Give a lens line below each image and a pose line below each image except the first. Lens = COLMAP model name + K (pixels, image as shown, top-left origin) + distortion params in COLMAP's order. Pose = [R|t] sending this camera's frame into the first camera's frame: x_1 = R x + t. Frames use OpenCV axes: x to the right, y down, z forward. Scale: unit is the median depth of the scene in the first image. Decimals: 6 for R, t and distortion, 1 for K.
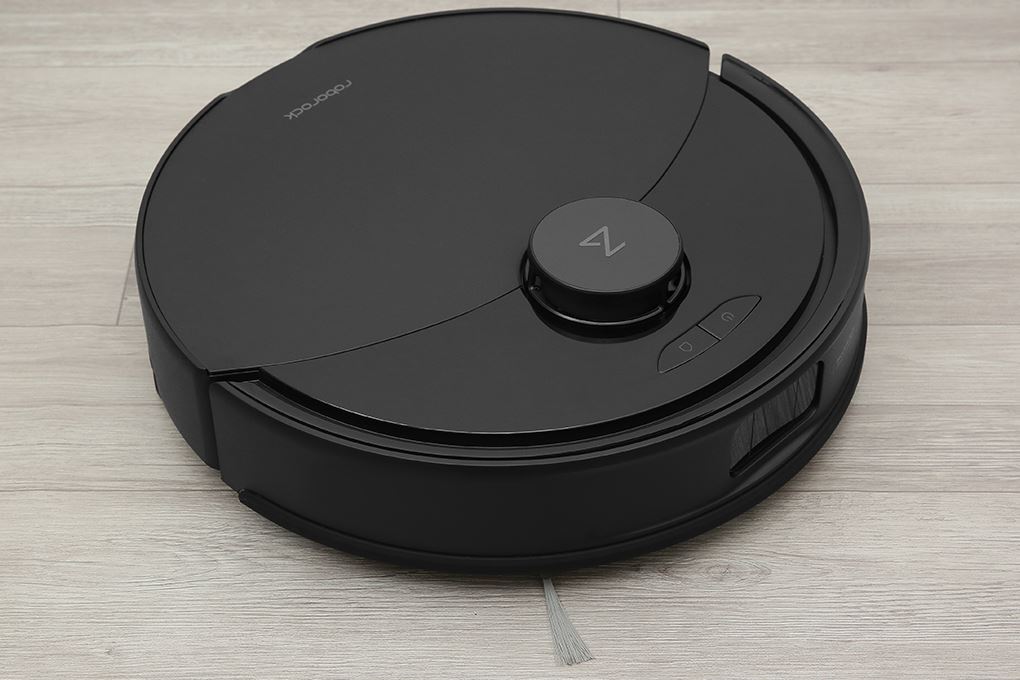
lens RADIAL K [[1736.2, 0, 484.7], [0, 1736.2, 345.9], [0, 0, 1]] dist [0.059324, 0.000000]
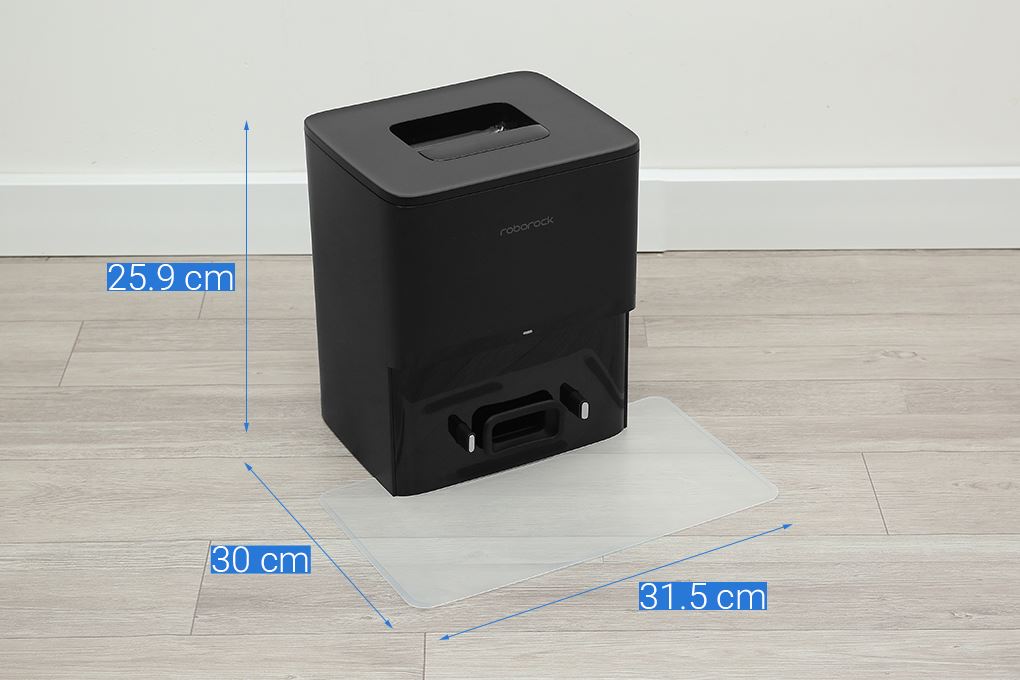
lens RADIAL K [[1685.9, 0, 506.8], [0, 1685.9, 340.5], [0, 0, 1]] dist [0.080005, 0.000000]
pose [[0.999609, -0.001060, 0.027932, -0.003232], [0.008360, 0.964878, -0.262567, 0.114195], [-0.026672, 0.262698, 0.964509, -0.329867]]
